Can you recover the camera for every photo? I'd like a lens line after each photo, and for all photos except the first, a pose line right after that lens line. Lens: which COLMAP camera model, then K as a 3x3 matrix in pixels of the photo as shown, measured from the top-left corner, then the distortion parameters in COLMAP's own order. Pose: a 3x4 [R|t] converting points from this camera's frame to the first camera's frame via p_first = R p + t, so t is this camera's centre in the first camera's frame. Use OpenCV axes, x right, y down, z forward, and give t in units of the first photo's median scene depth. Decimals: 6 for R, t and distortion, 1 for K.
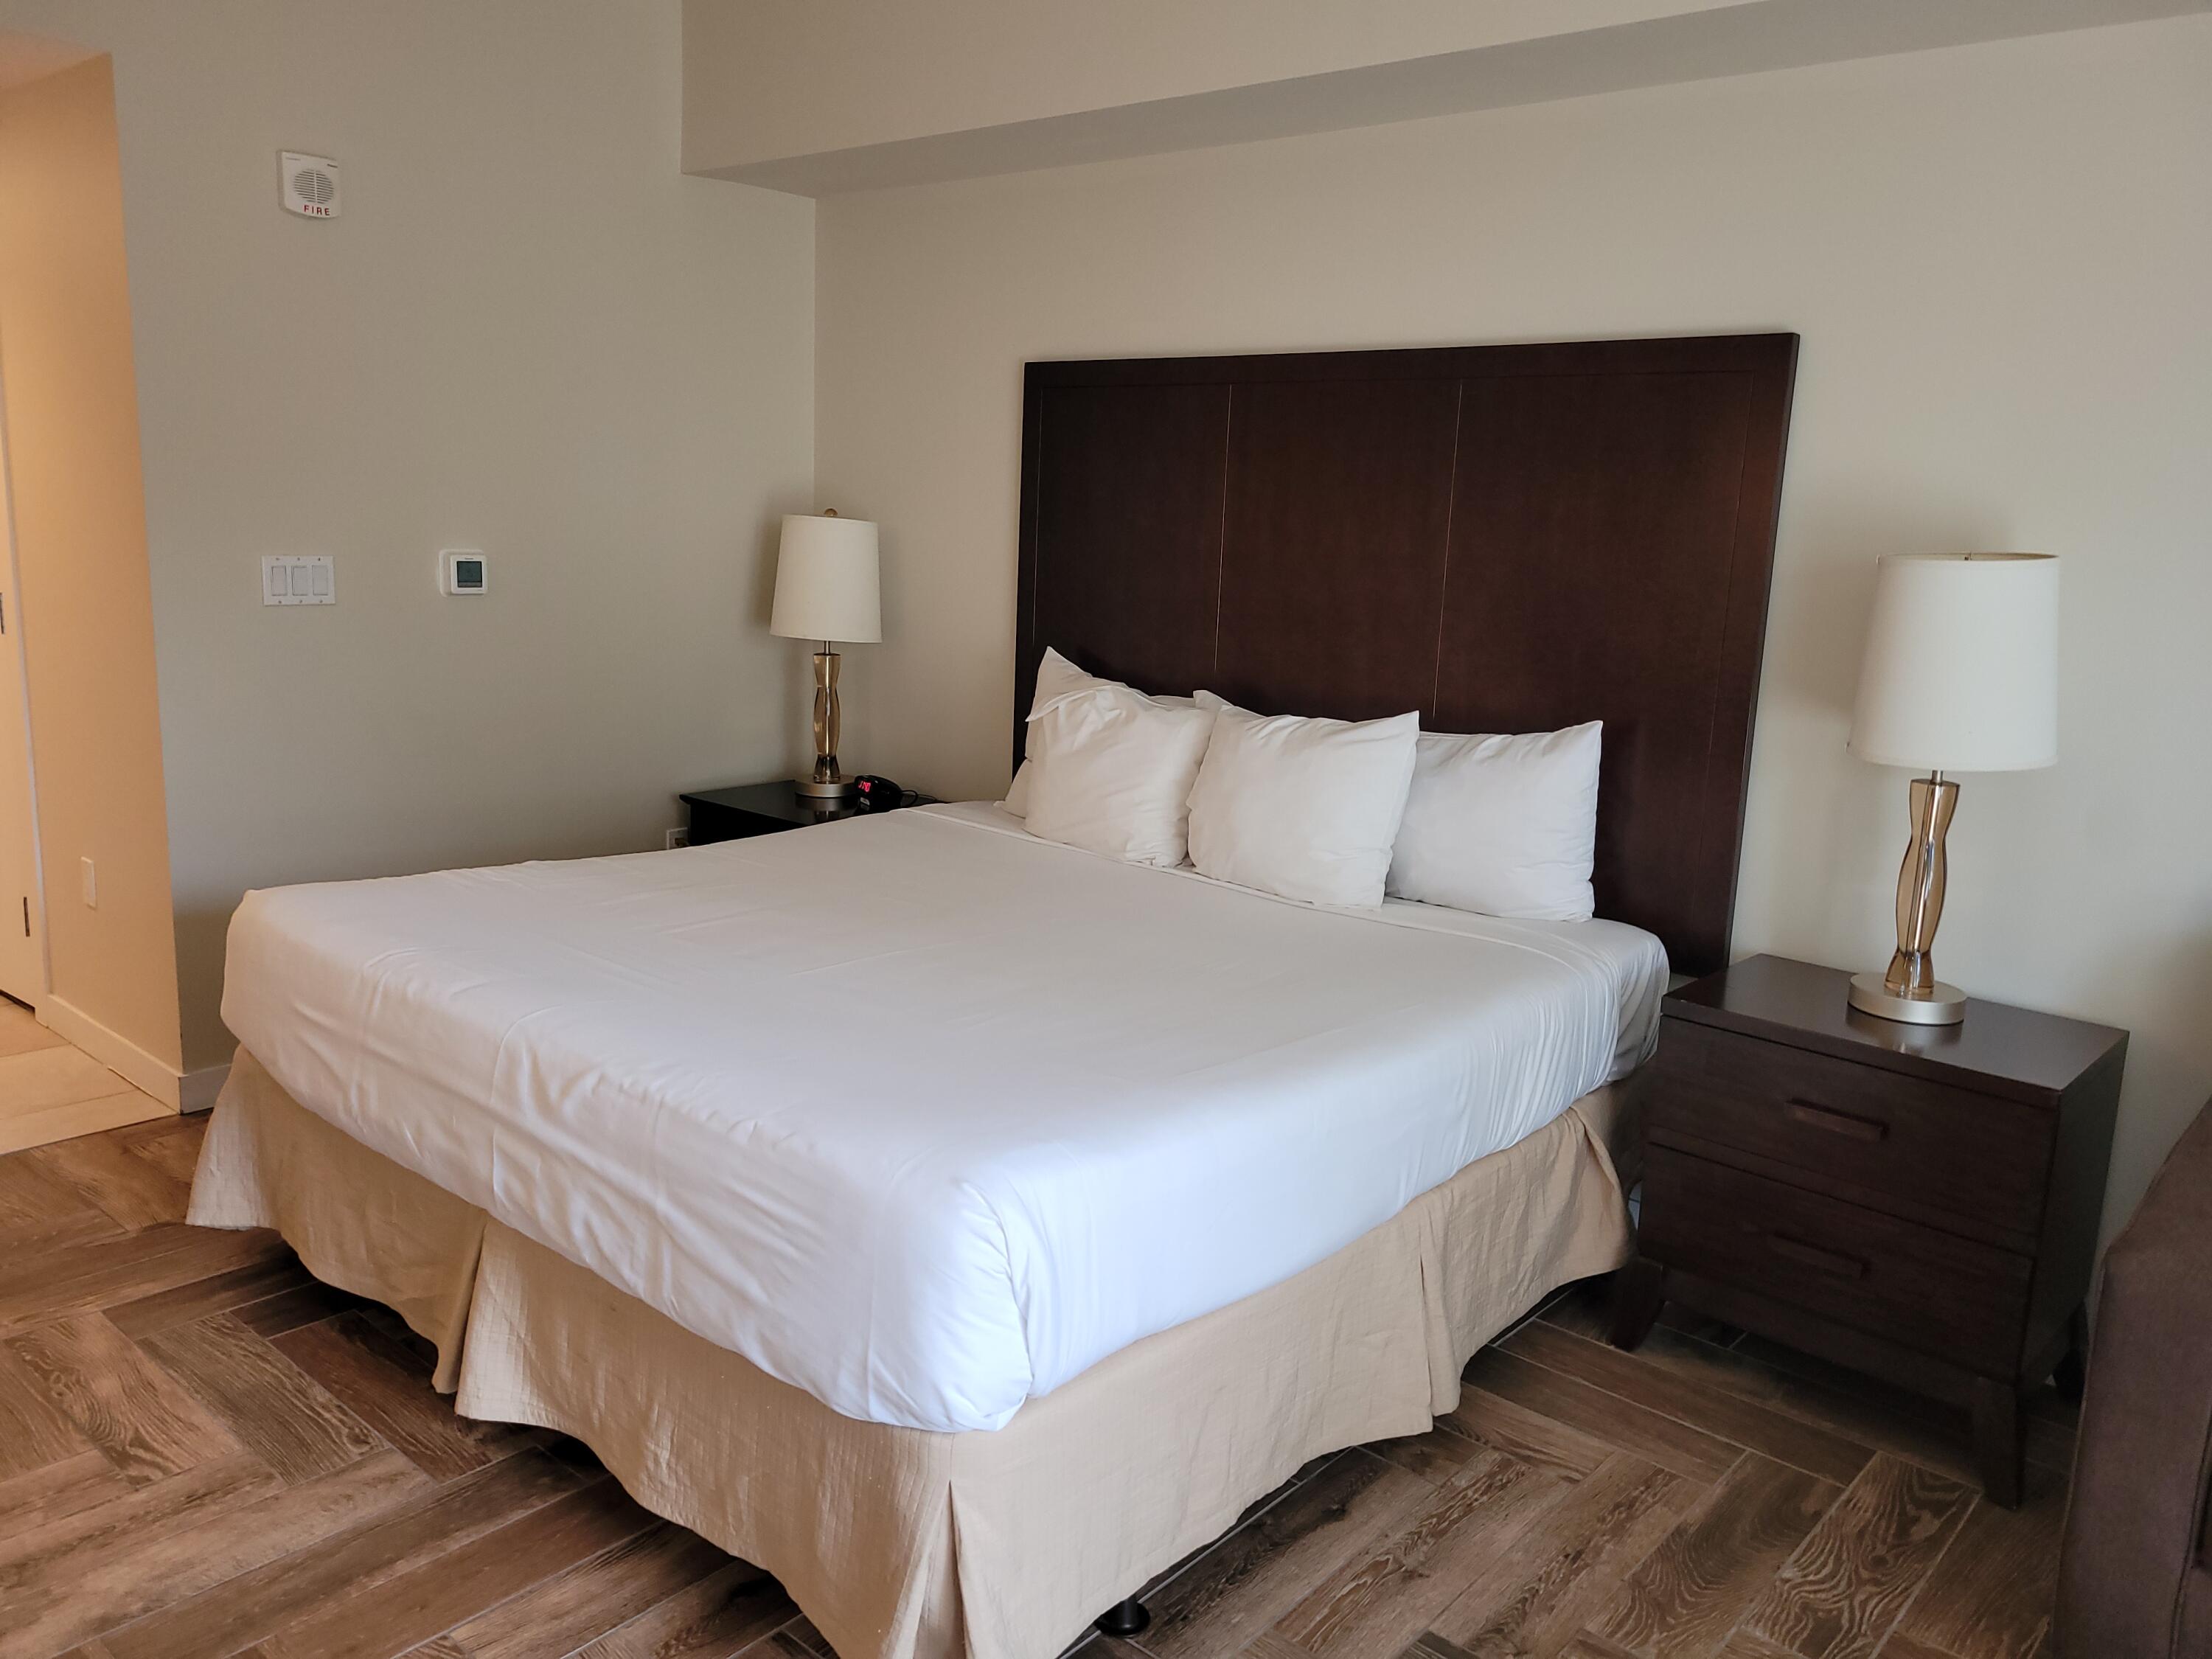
lens RADIAL K [[1664.4, 0, 1111.9], [0, 1664.4, 818.8], [0, 0, 1]] dist [0.057386, -0.052122]
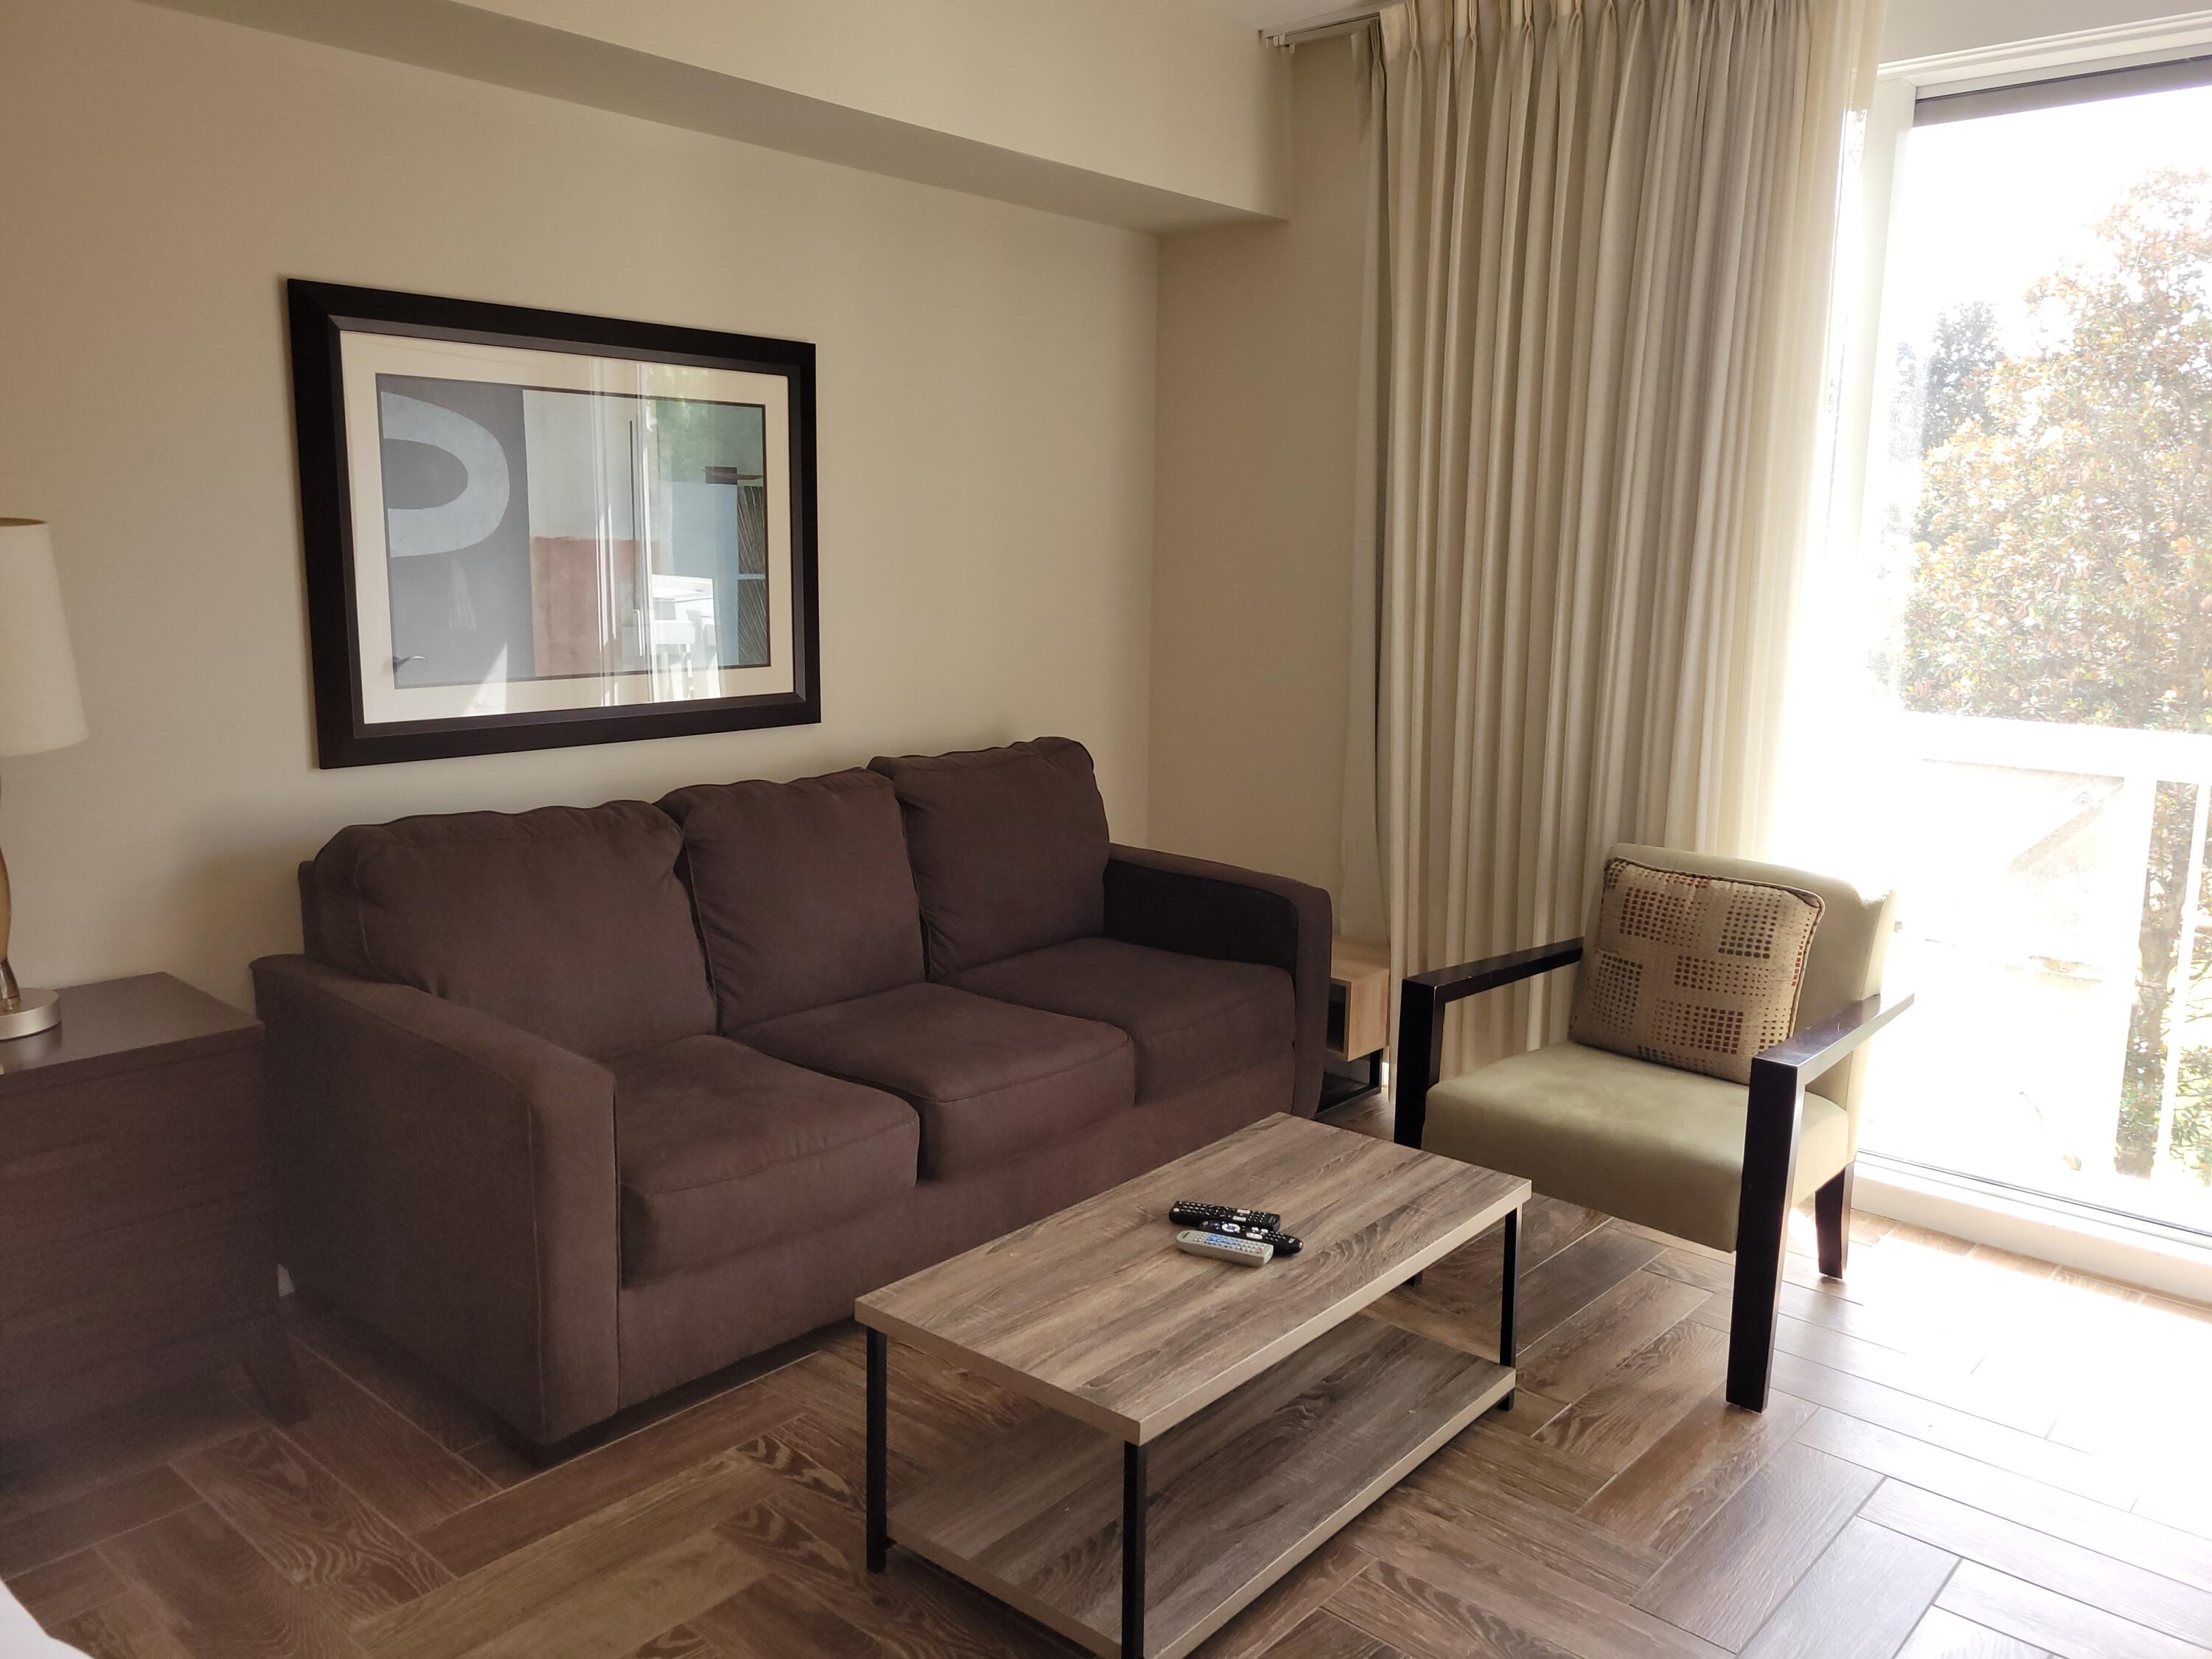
lens RADIAL K [[1664.4, 0, 1089.4], [0, 1664.4, 815.3], [0, 0, 1]] dist [0.057386, -0.052122]
pose [[0.013756, -0.208032, 0.978025, -0.431707], [0.176092, 0.963335, 0.202430, -0.087426], [-0.984278, 0.169438, 0.049884, 0.408482]]
